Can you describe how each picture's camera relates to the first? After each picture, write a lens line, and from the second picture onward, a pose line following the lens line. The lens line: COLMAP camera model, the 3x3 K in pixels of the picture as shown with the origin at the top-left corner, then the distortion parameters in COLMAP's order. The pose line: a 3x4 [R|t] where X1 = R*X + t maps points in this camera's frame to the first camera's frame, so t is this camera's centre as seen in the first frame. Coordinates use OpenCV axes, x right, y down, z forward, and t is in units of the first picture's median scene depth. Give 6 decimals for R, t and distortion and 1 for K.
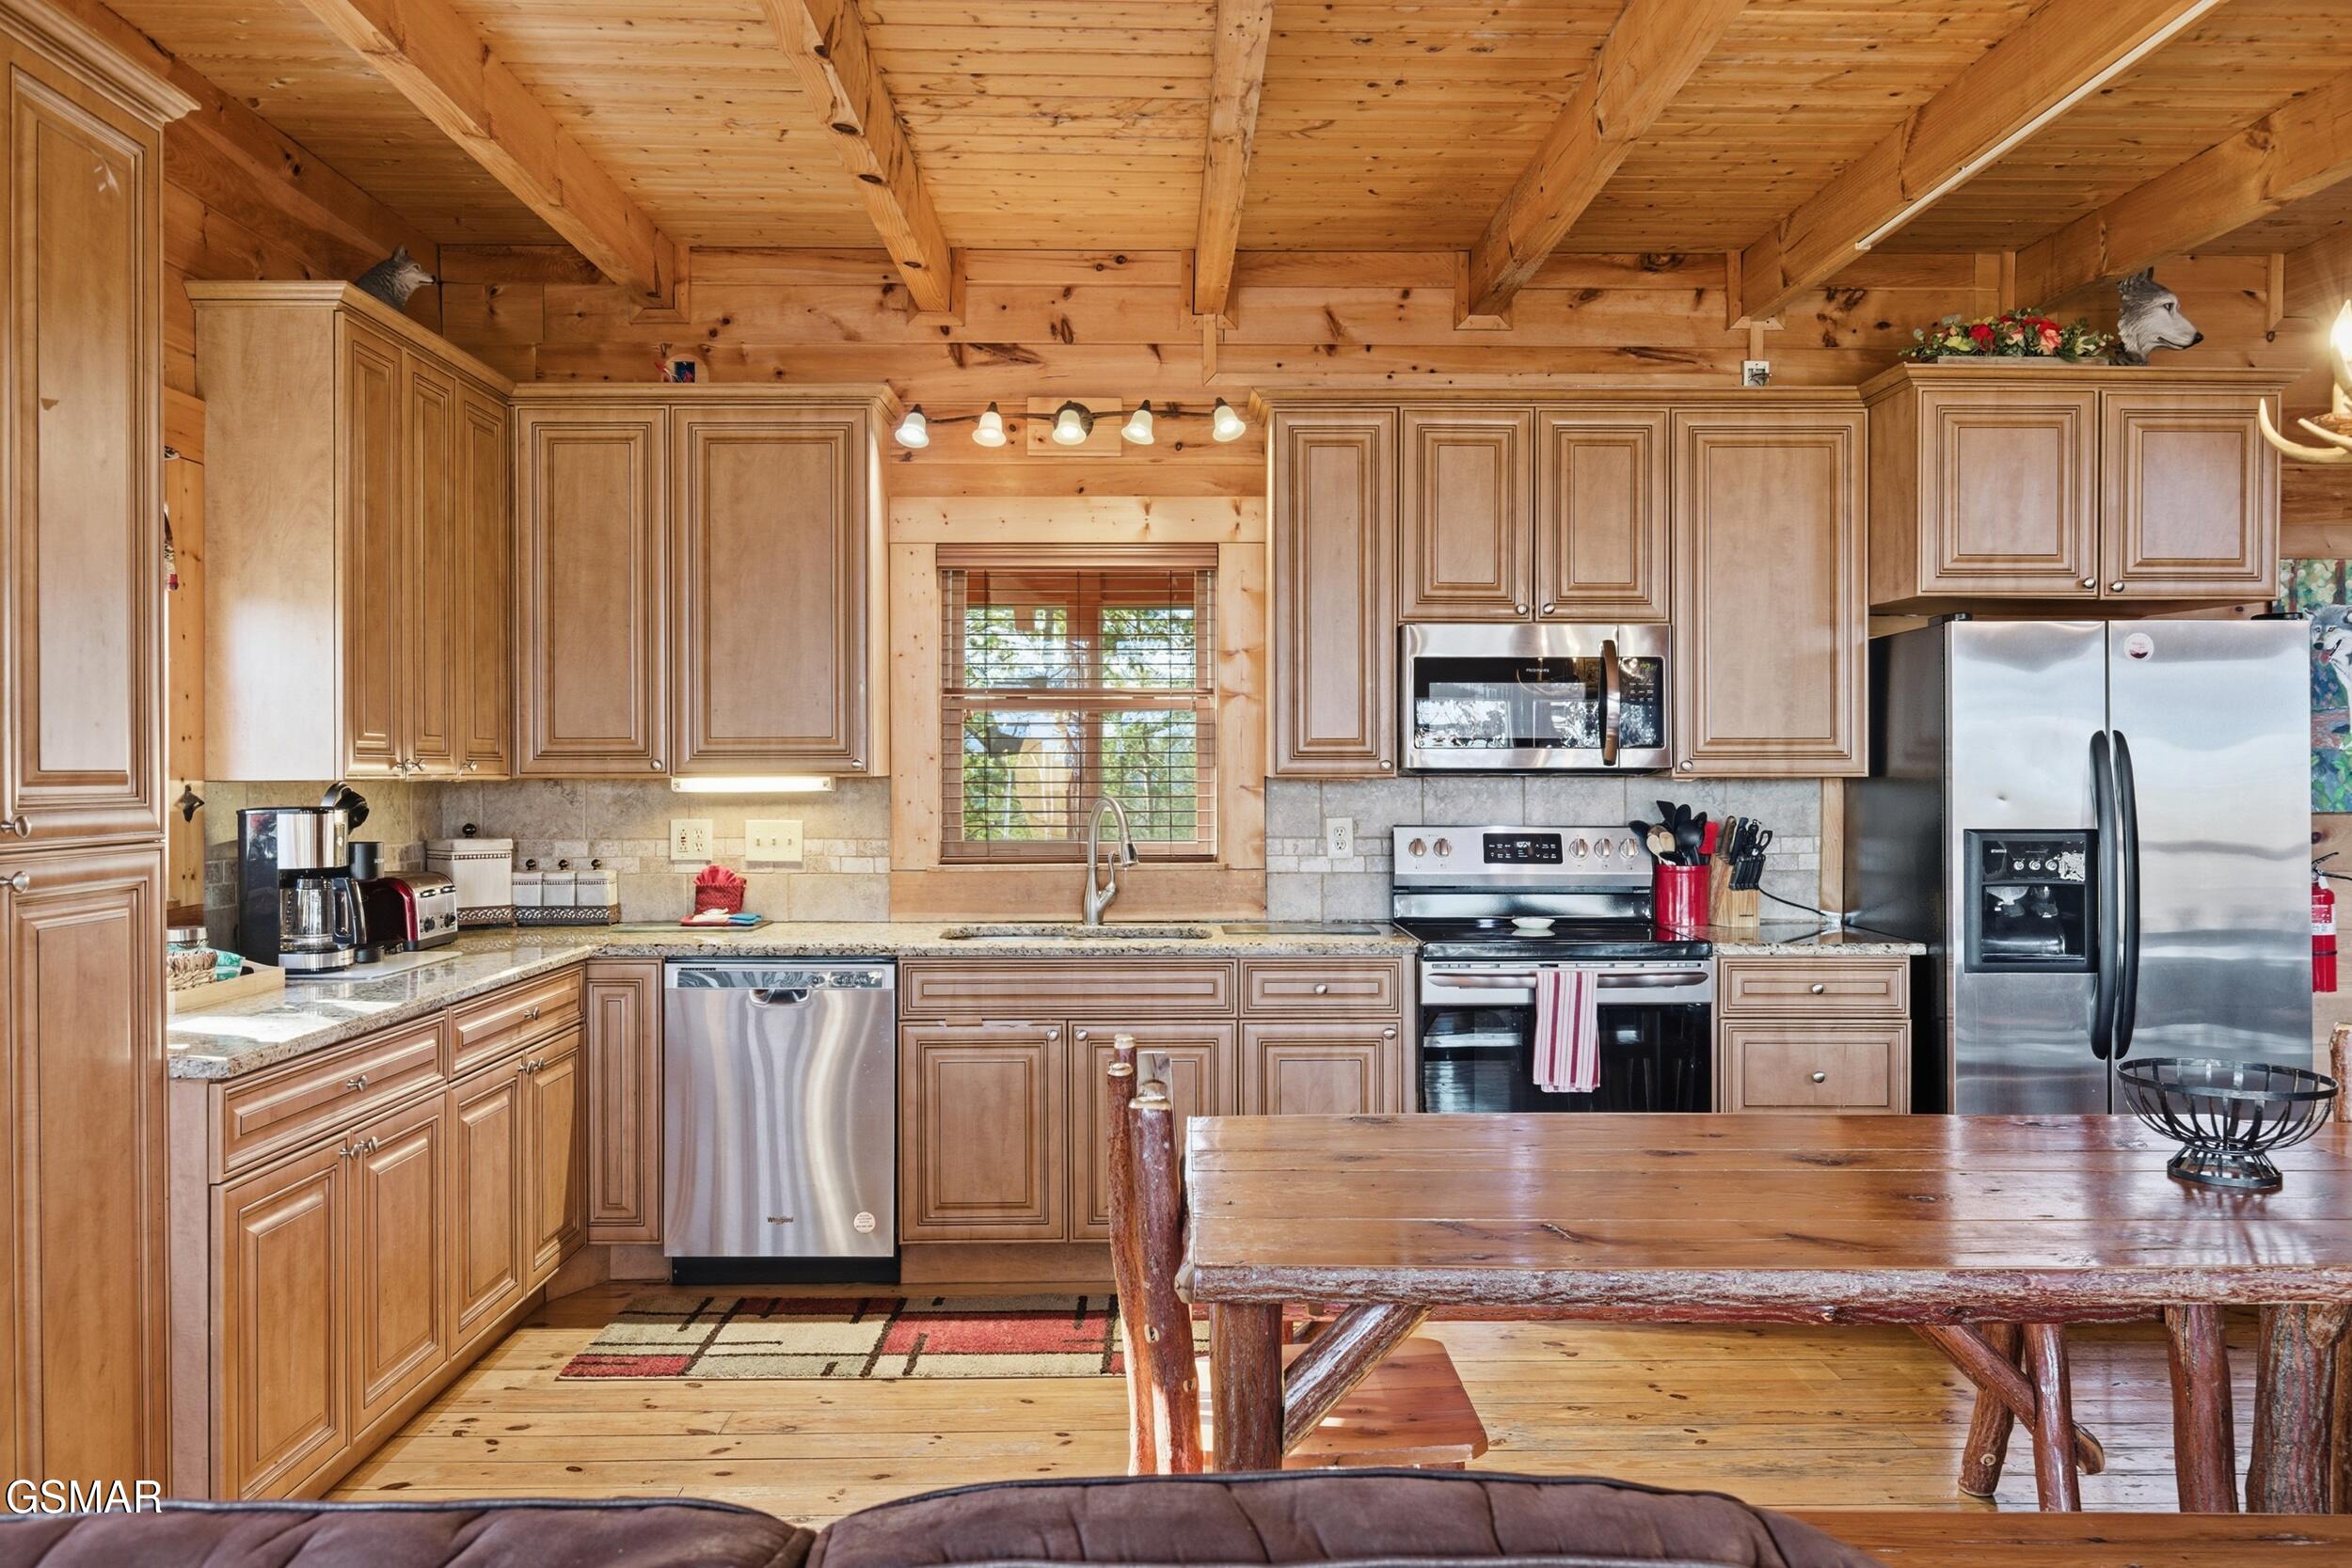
lens RADIAL K [[1766.5, 0, 1189.3], [0, 1766.5, 778.4], [0, 0, 1]] dist [0.001666, 0.001417]
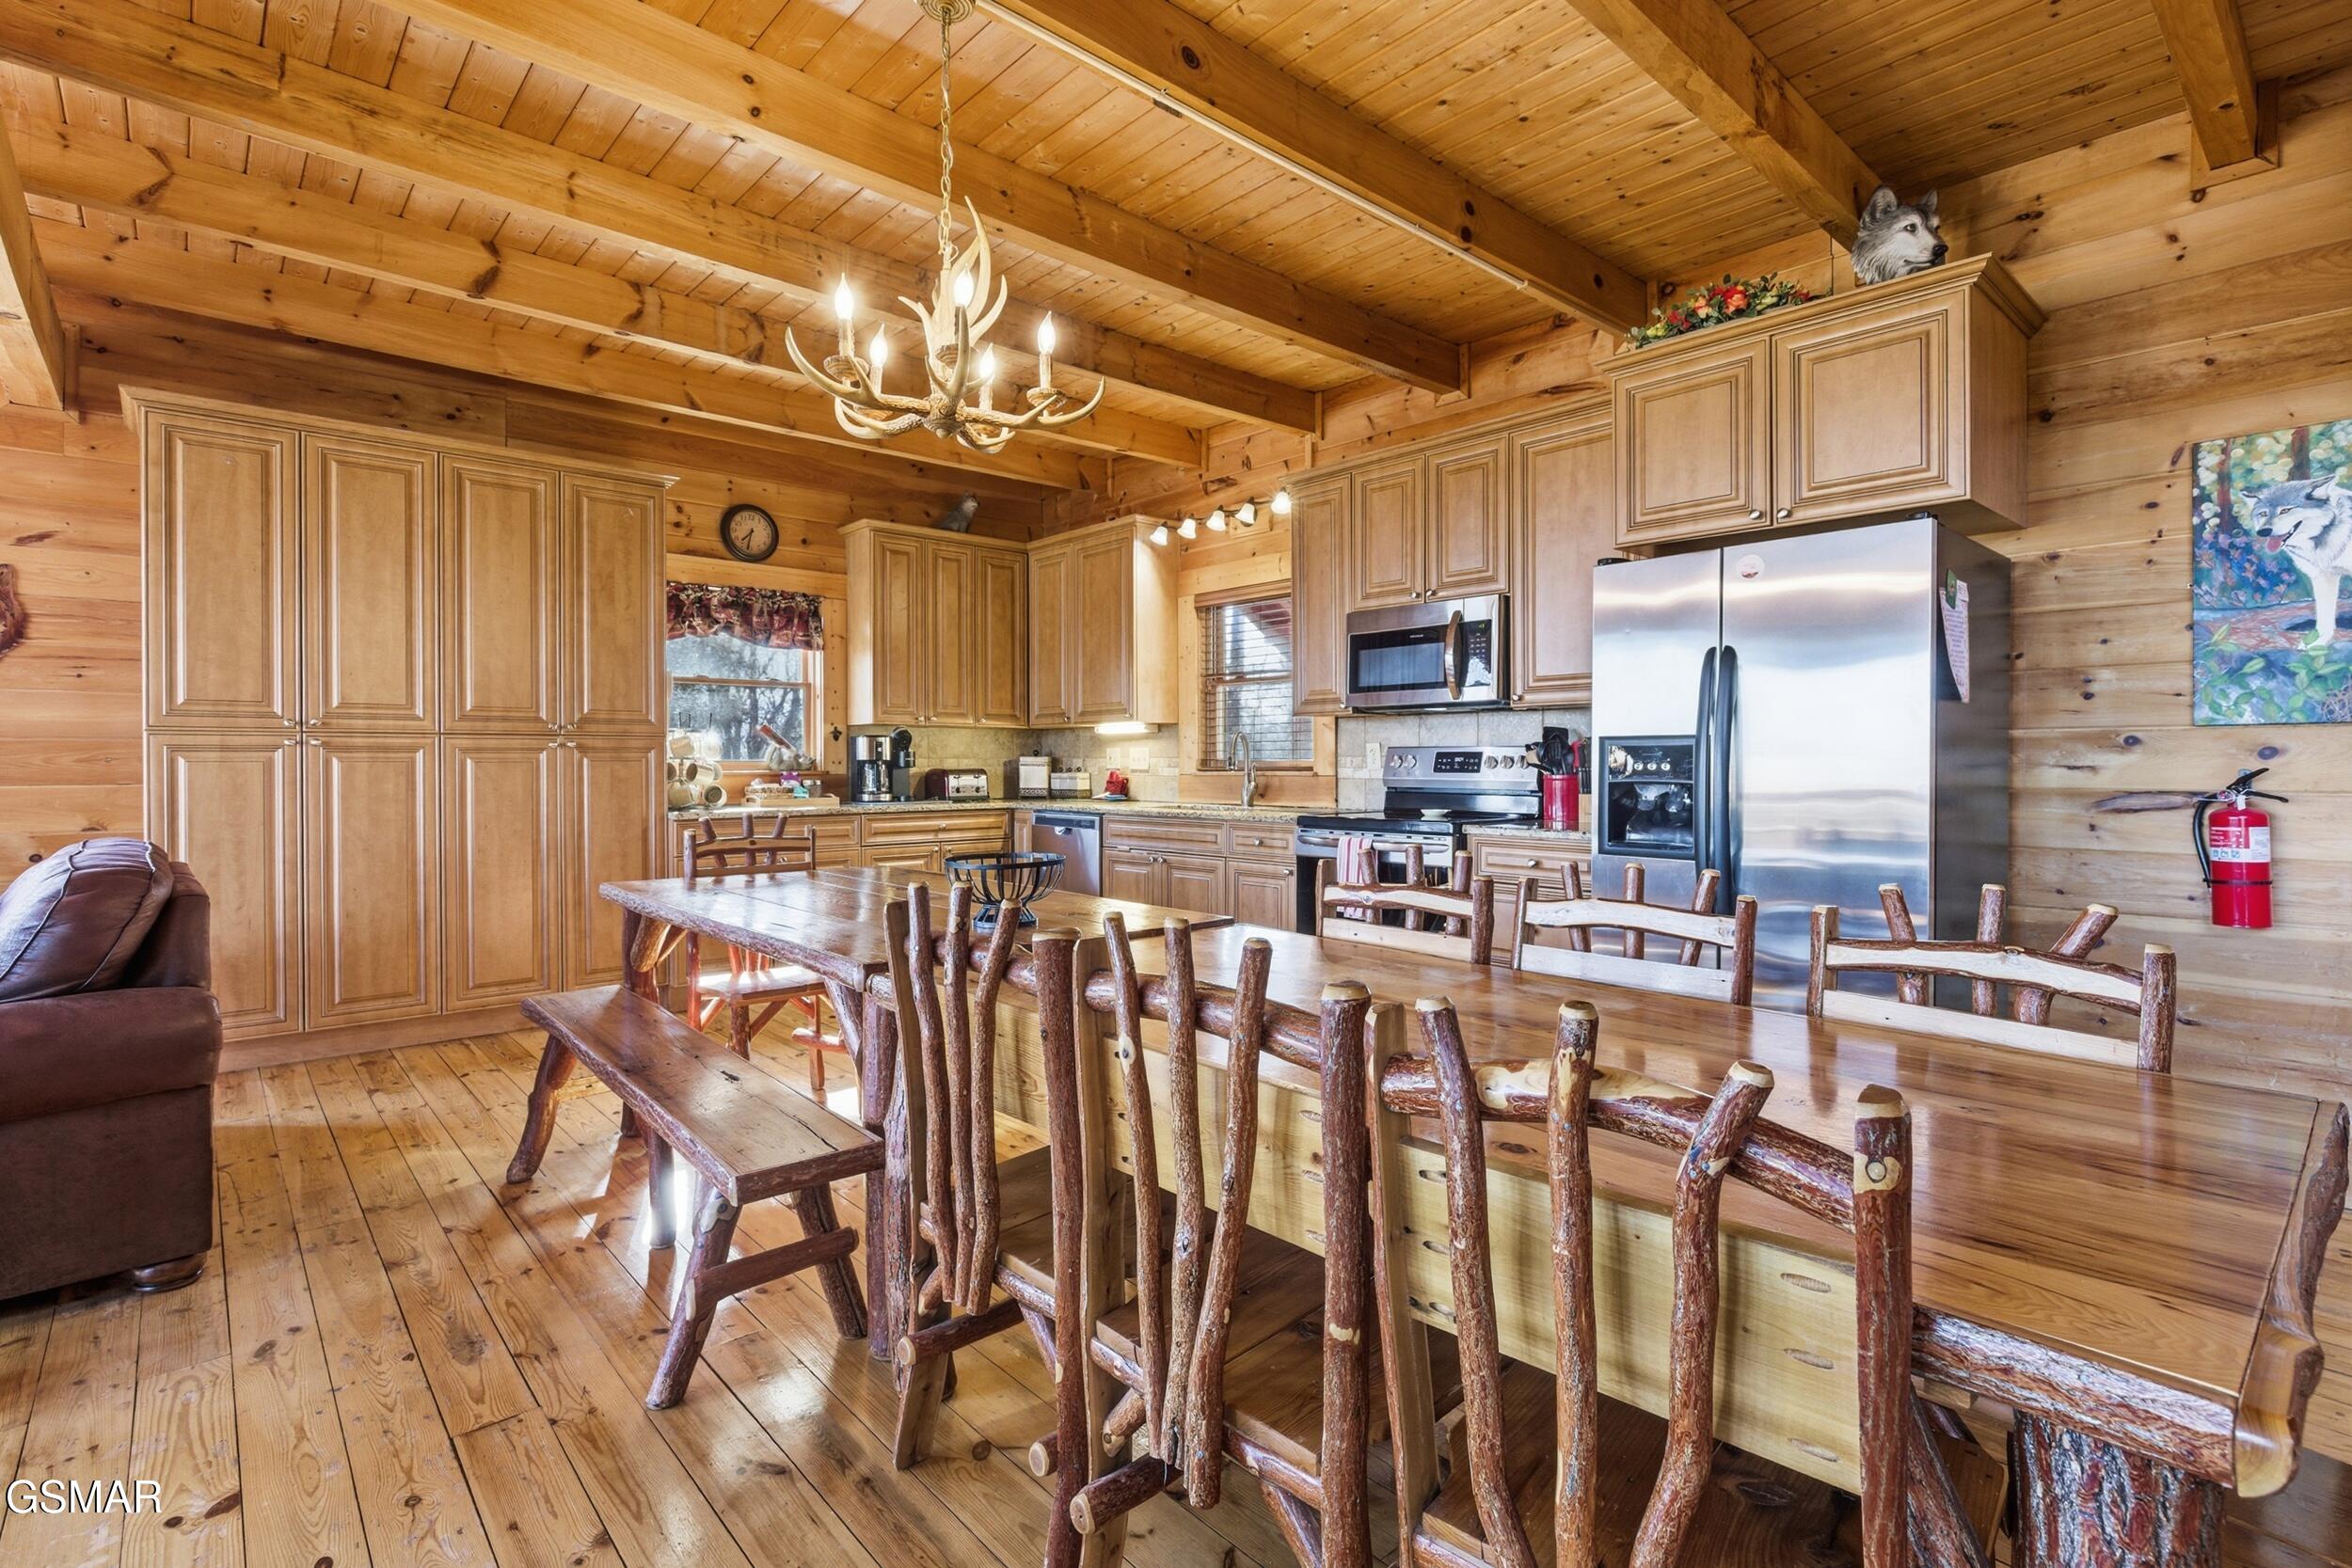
lens RADIAL K [[1081.6, 0, 1188.1], [0, 1081.6, 772.1], [0, 0, 1]] dist [0.002017, 0.000375]
pose [[0.669895, 0.008482, -0.742408, 0.697849], [-0.001808, 0.999950, 0.009793, 0.039902], [0.742454, -0.005217, 0.669877, 0.253712]]
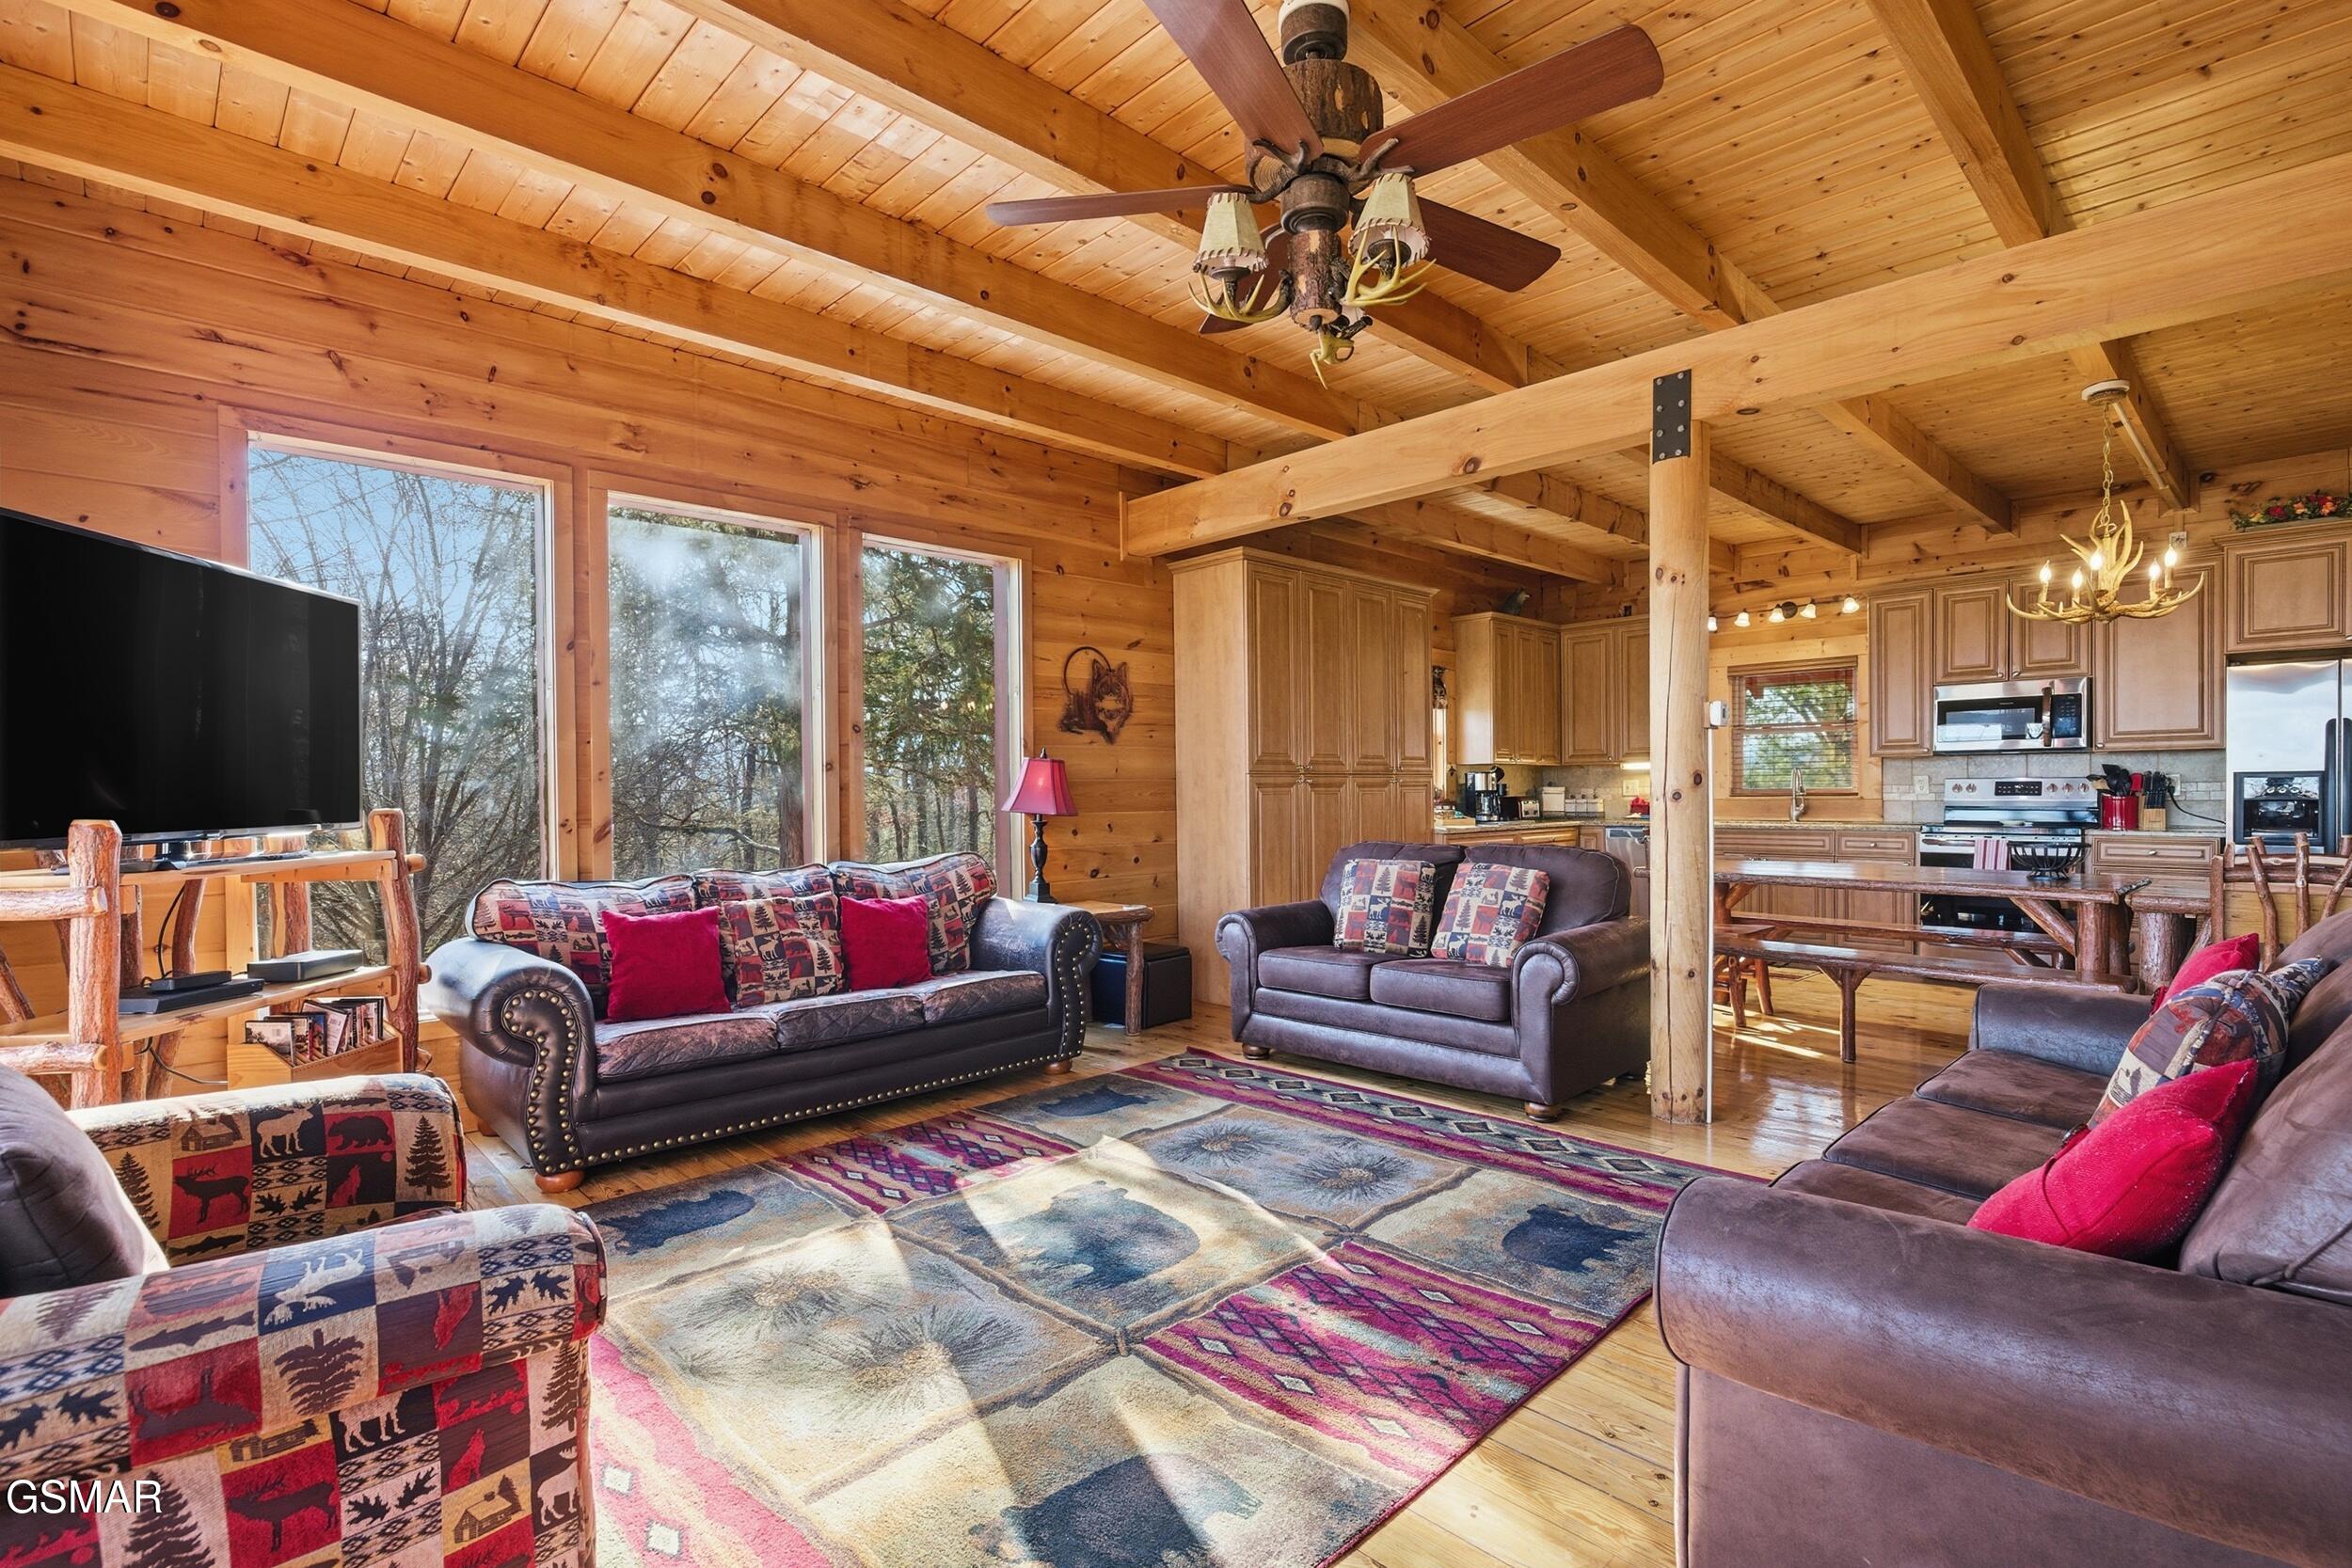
lens RADIAL K [[1081.6, 0, 1184.5], [0, 1081.6, 805.4], [0, 0, 1]] dist [0.002017, 0.000375]
pose [[0.678179, 0.005558, -0.734876, 0.464564], [0.006128, 0.999894, 0.013217, 0.037027], [0.734871, -0.013467, 0.678073, -0.596064]]
